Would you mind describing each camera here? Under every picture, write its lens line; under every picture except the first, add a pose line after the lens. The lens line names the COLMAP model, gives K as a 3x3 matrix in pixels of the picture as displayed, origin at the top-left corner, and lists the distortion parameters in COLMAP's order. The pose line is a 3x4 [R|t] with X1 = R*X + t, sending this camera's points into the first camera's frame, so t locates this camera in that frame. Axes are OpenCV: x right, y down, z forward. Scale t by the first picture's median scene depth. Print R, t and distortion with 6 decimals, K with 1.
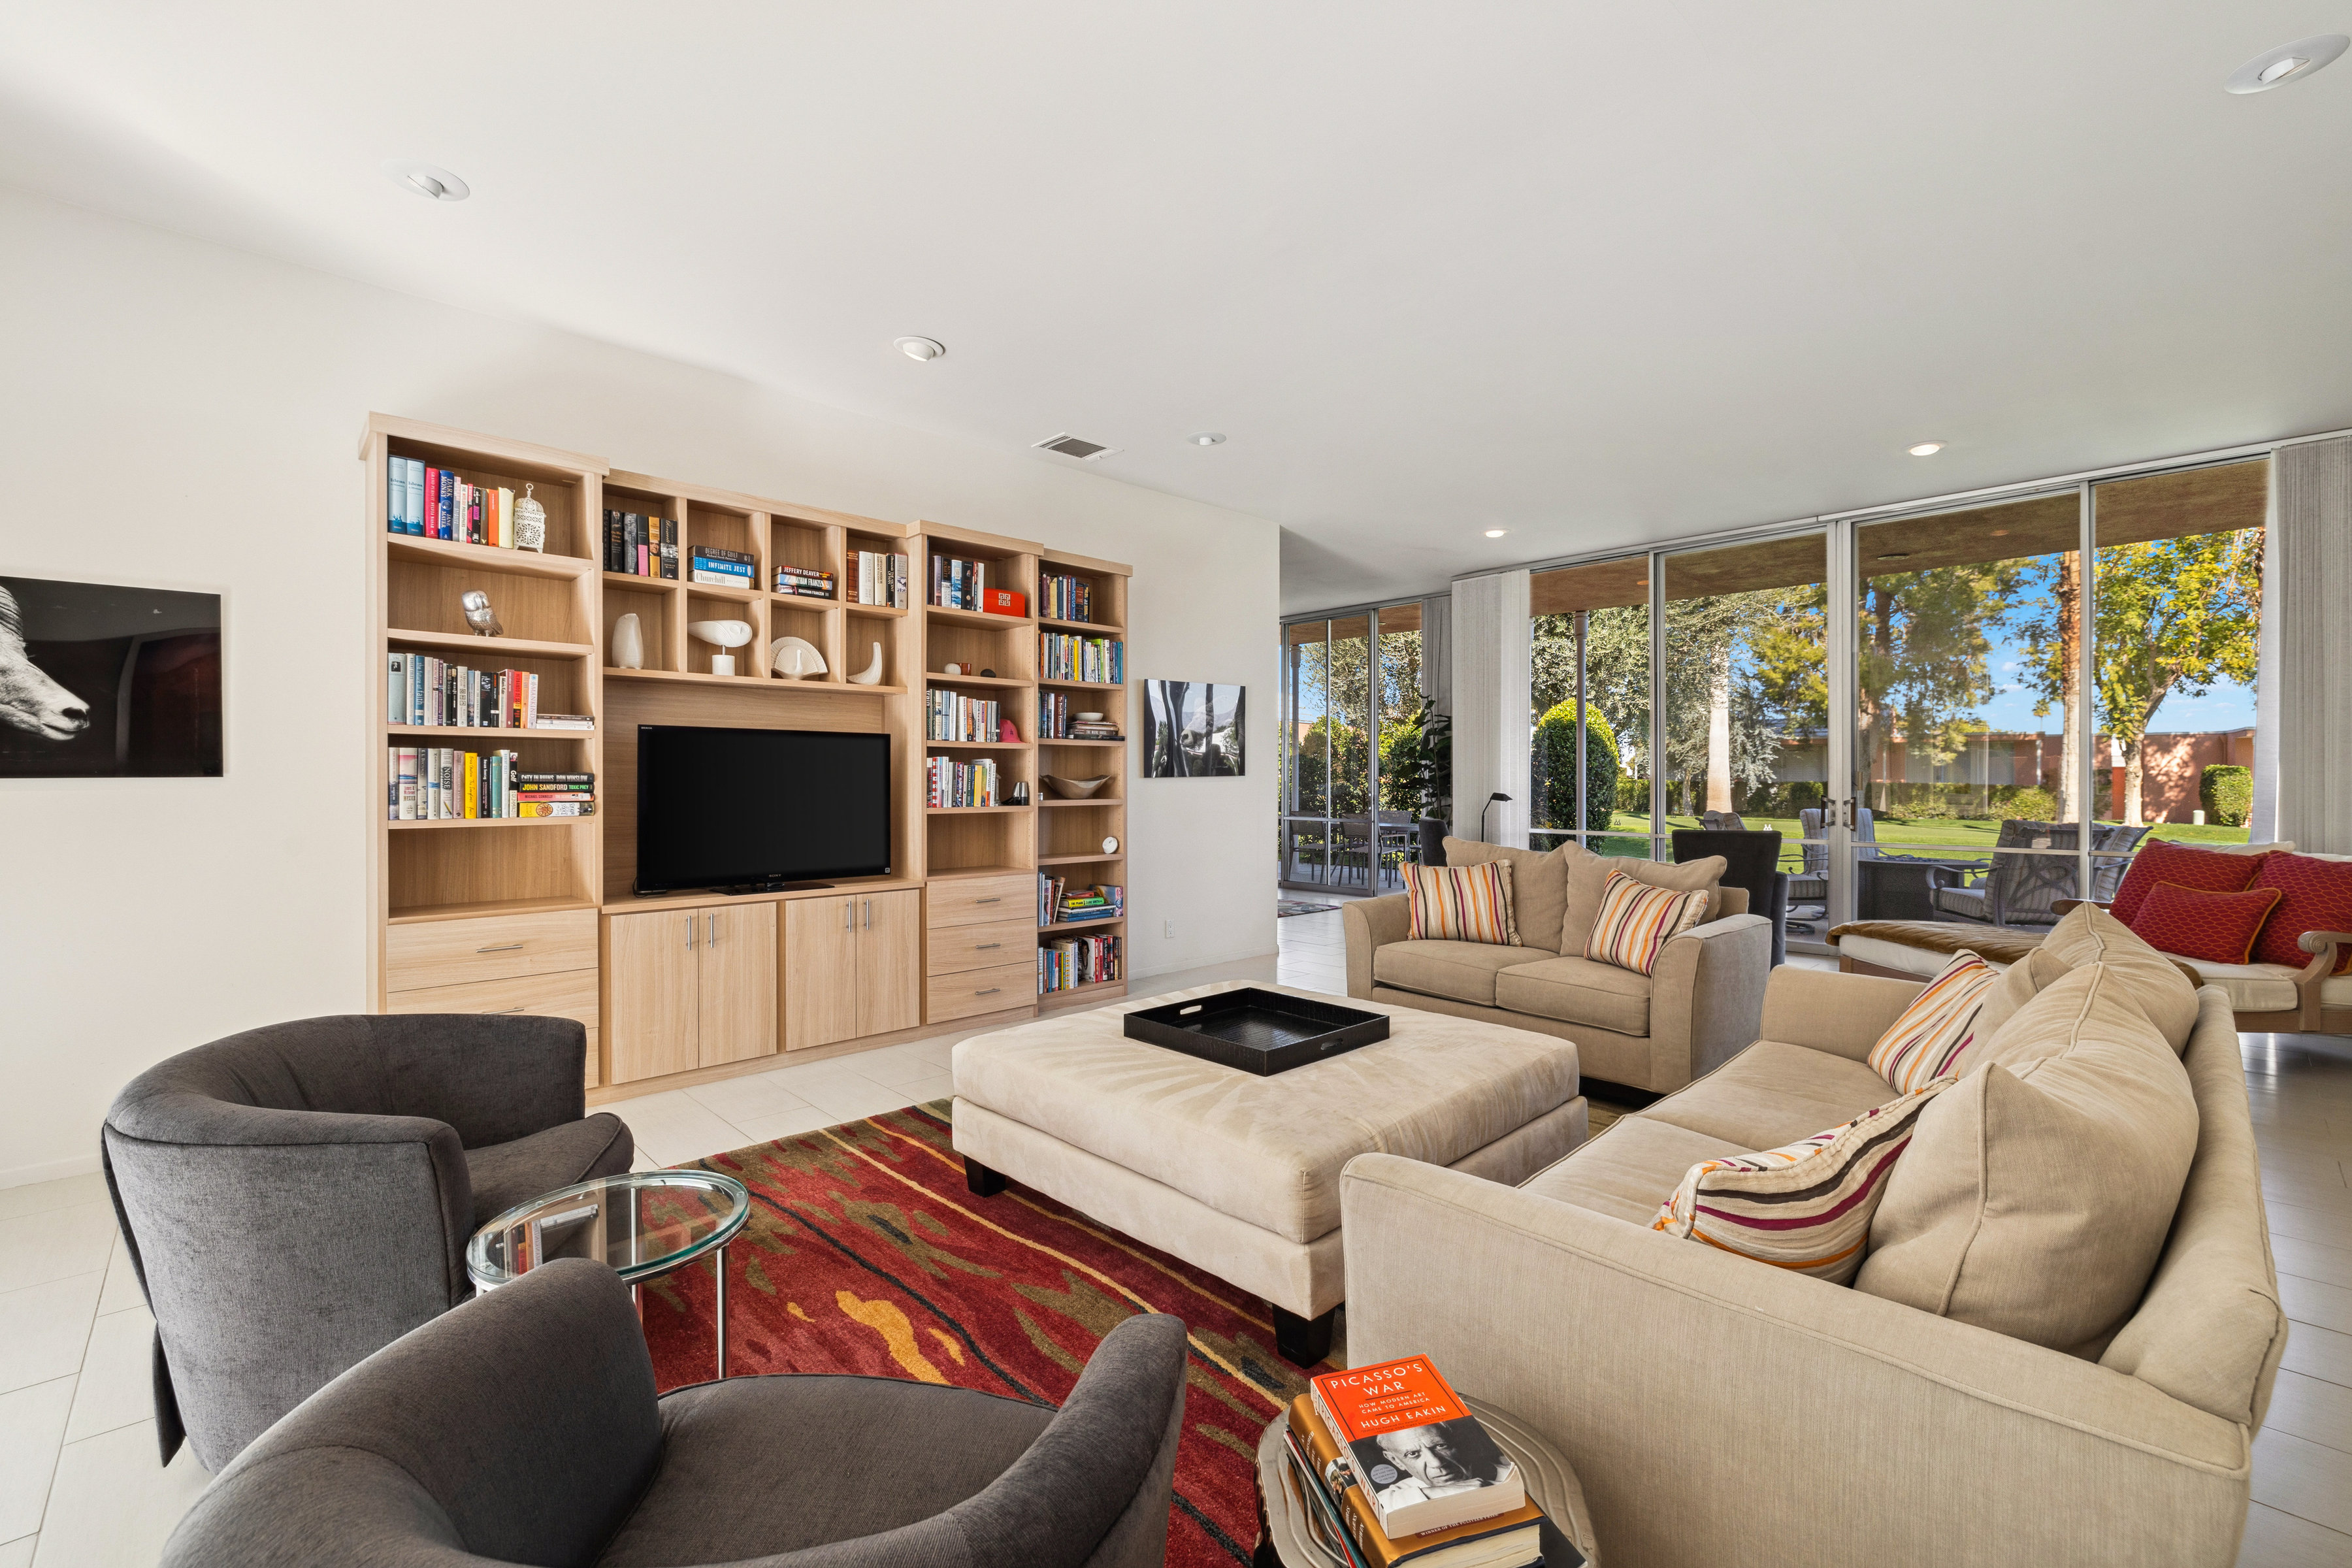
lens RADIAL K [[1013.6, 0, 1162.2], [0, 1013.6, 783.3], [0, 0, 1]] dist [0.000633, 0.001405]
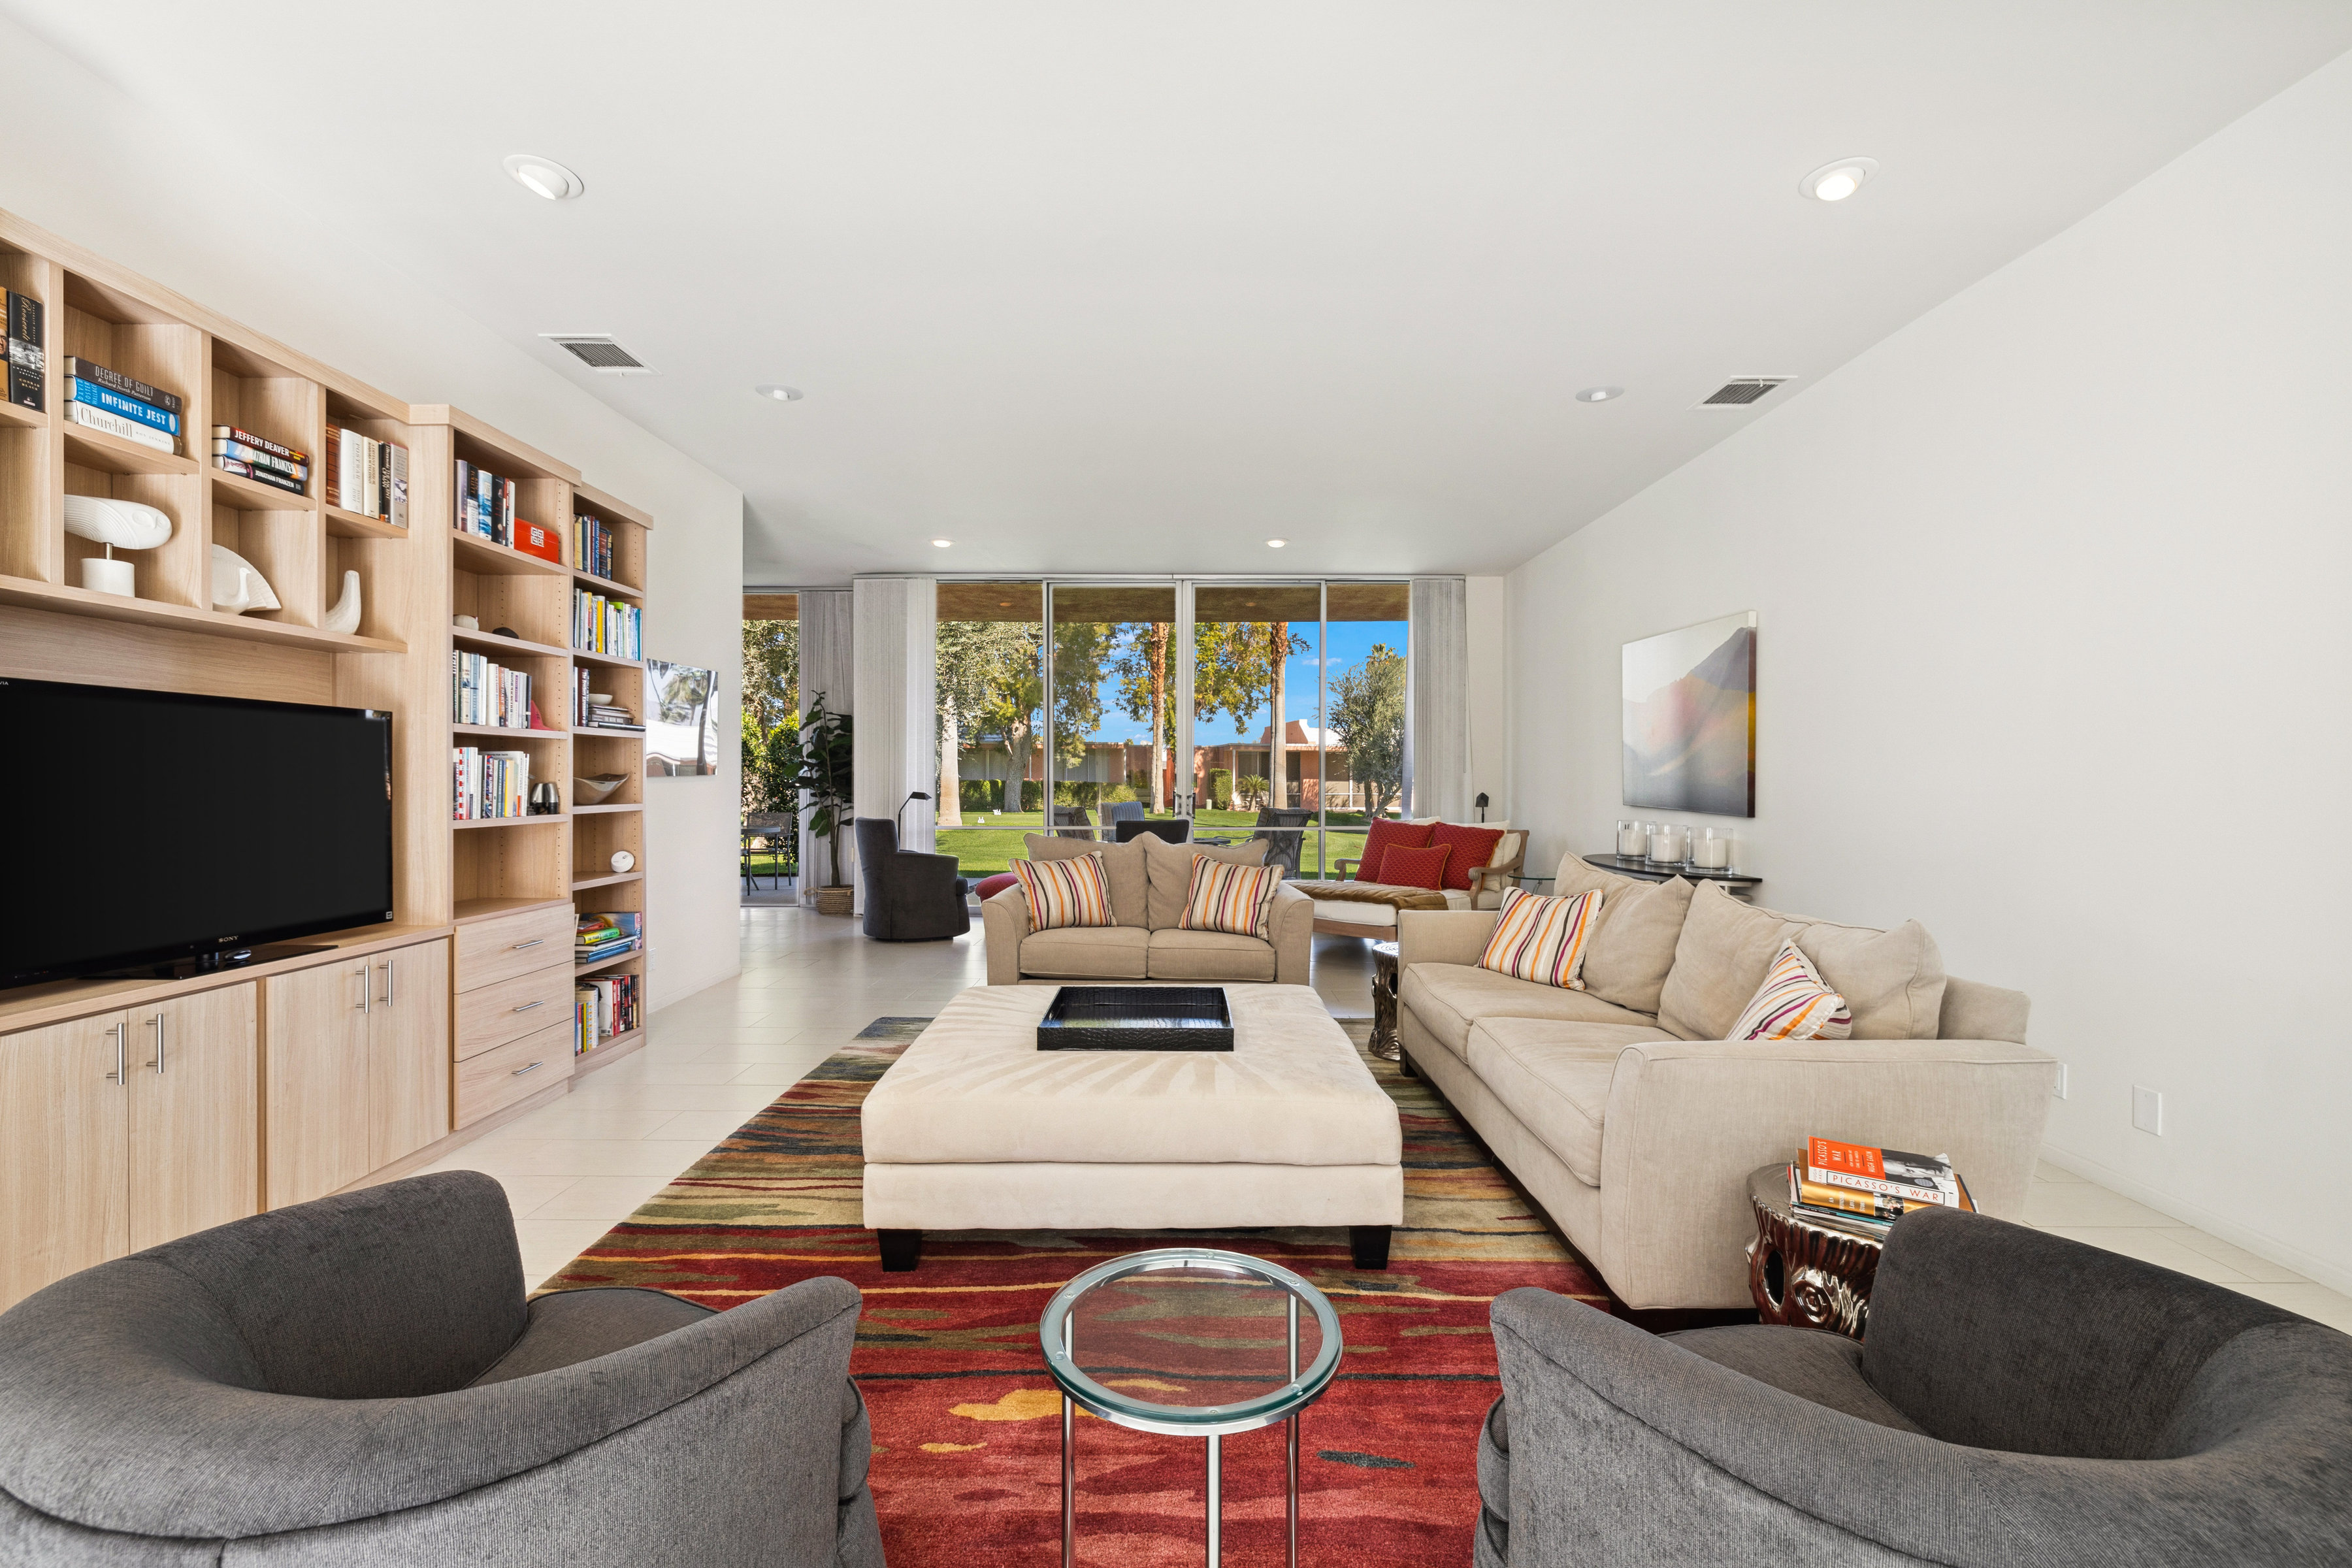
lens RADIAL K [[1013.6, 0, 1196.0], [0, 1013.6, 783.3], [0, 0, 1]] dist [0.000633, 0.001405]
pose [[0.680346, -0.002765, 0.732886, -0.370650], [0.001785, 0.999996, 0.002116, -0.001589], [-0.732889, -0.000131, 0.680349, 0.142886]]
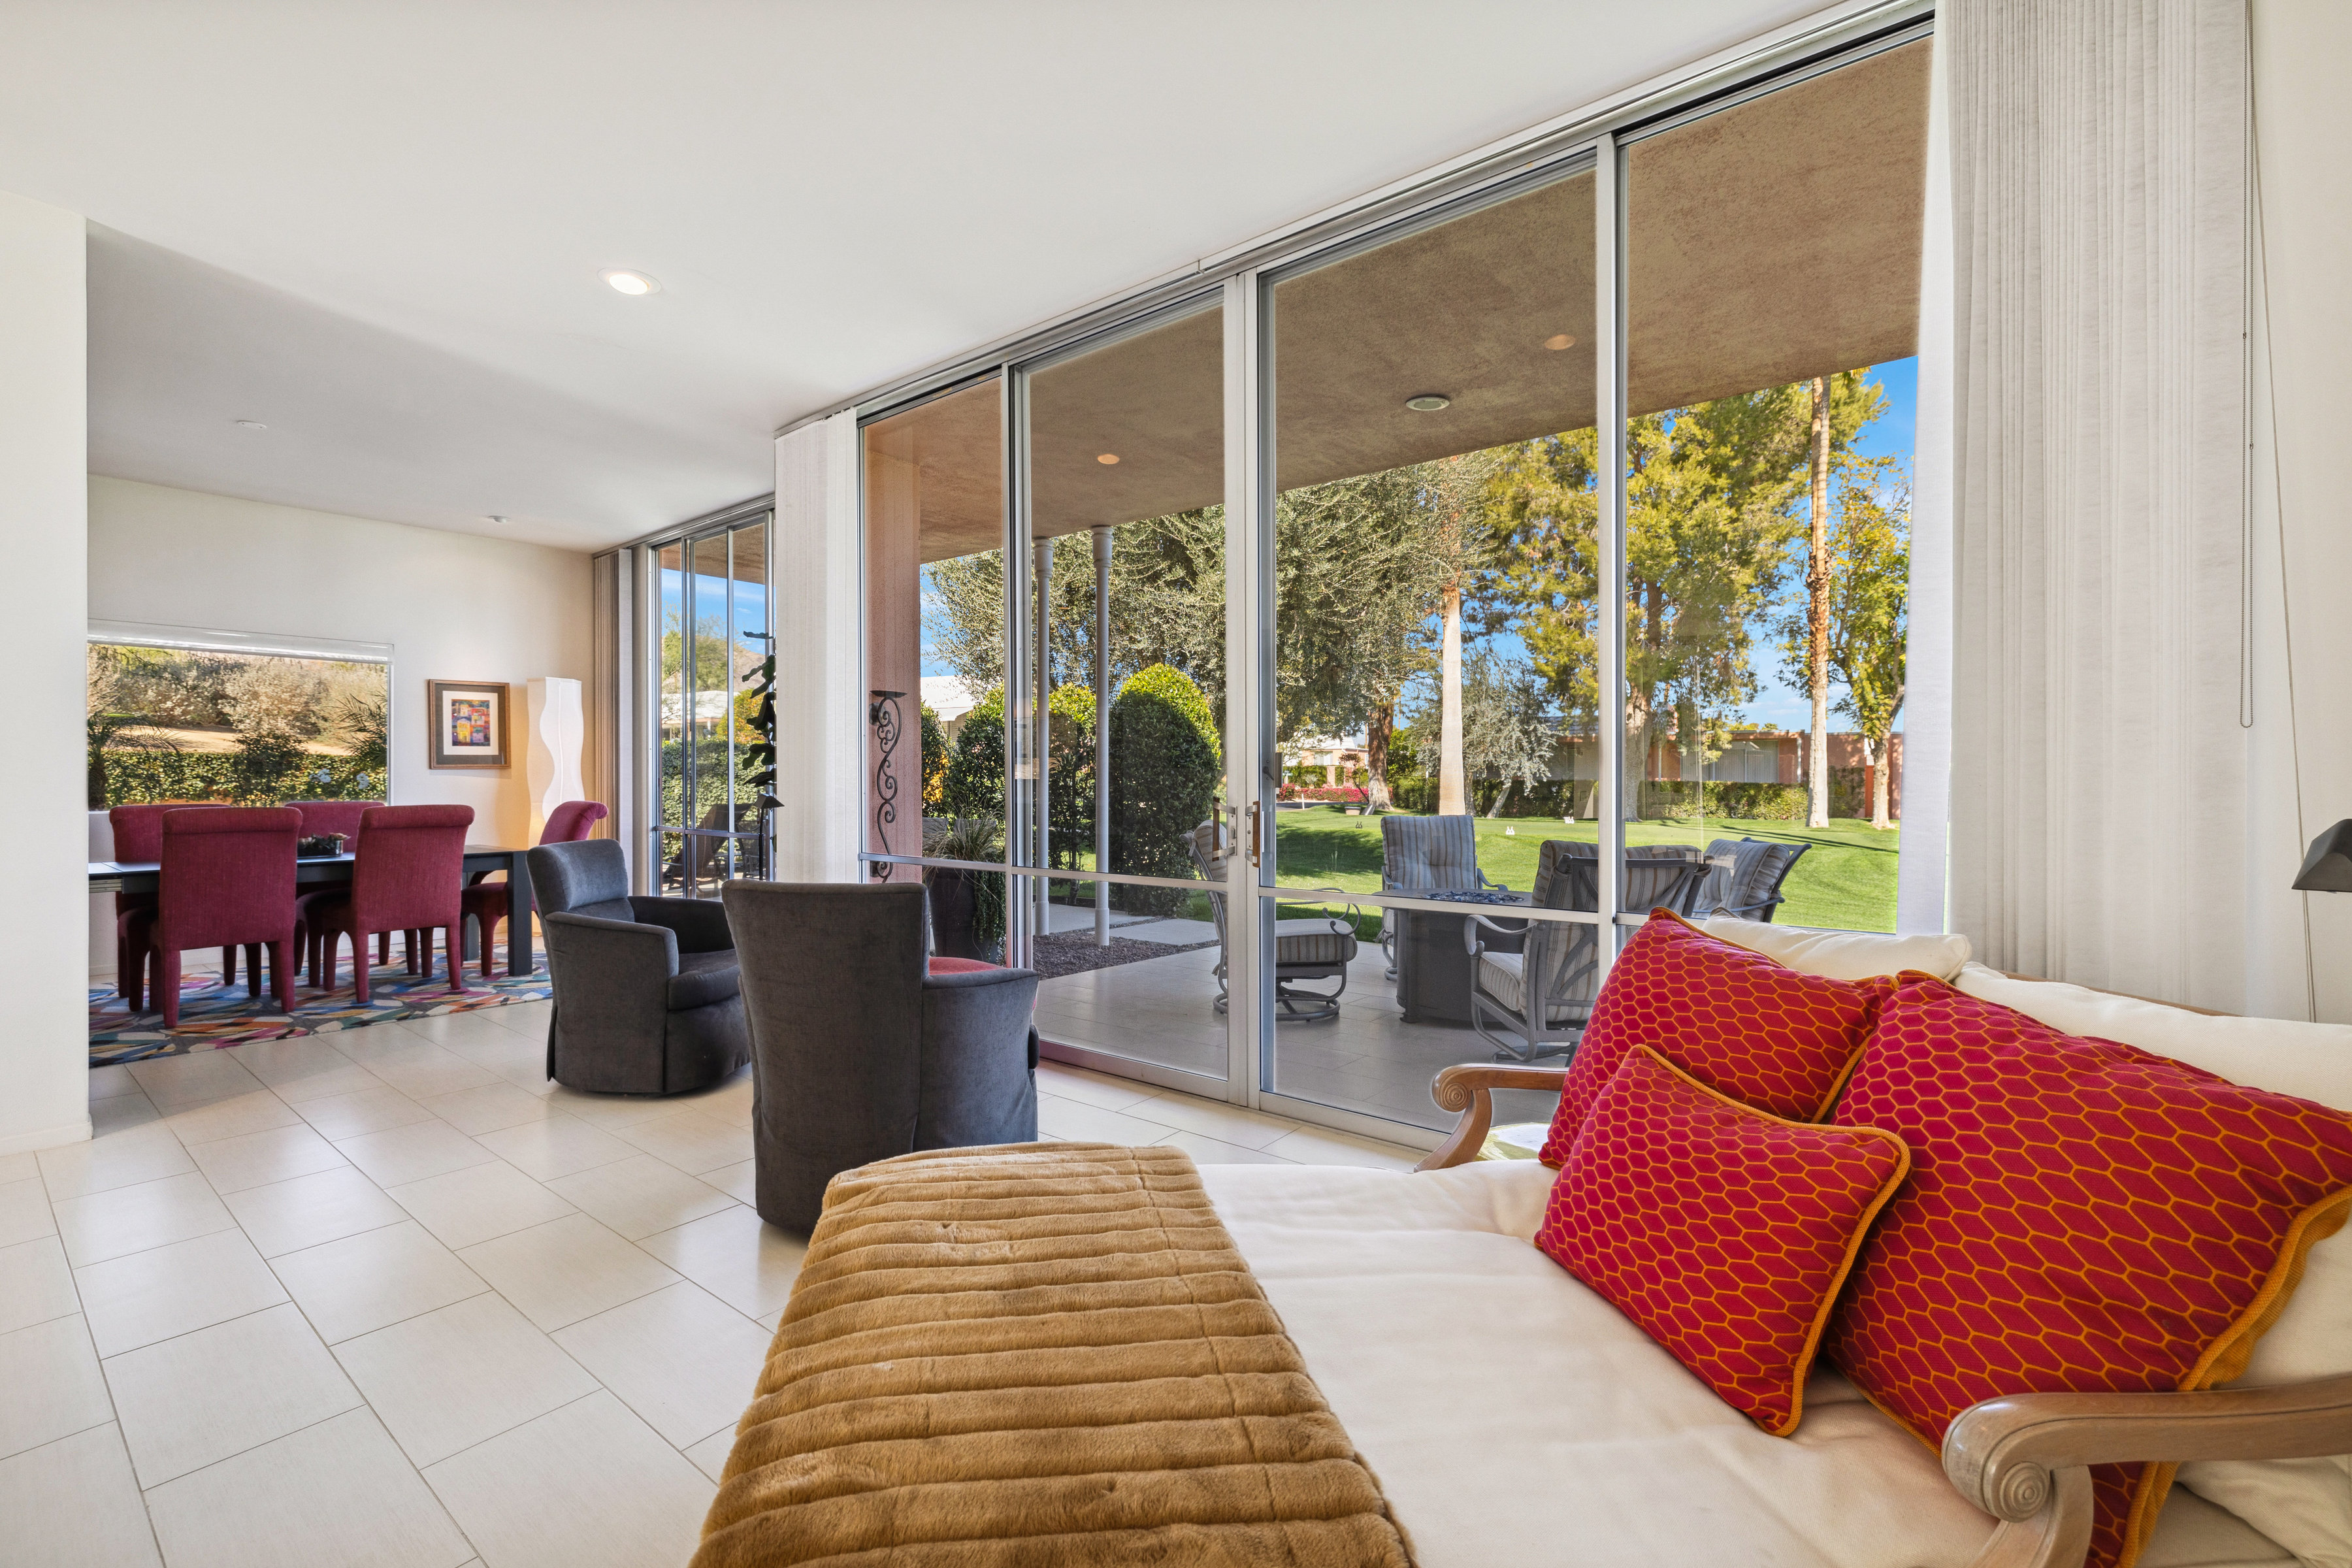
lens RADIAL K [[1013.6, 0, 1164.6], [0, 1013.6, 781.0], [0, 0, 1]] dist [0.000633, 0.001405]
pose [[0.990798, 0.001084, 0.135343, 0.755732], [-0.000937, 0.999999, -0.001147, 0.005783], [-0.135344, 0.001009, 0.990798, 0.660086]]
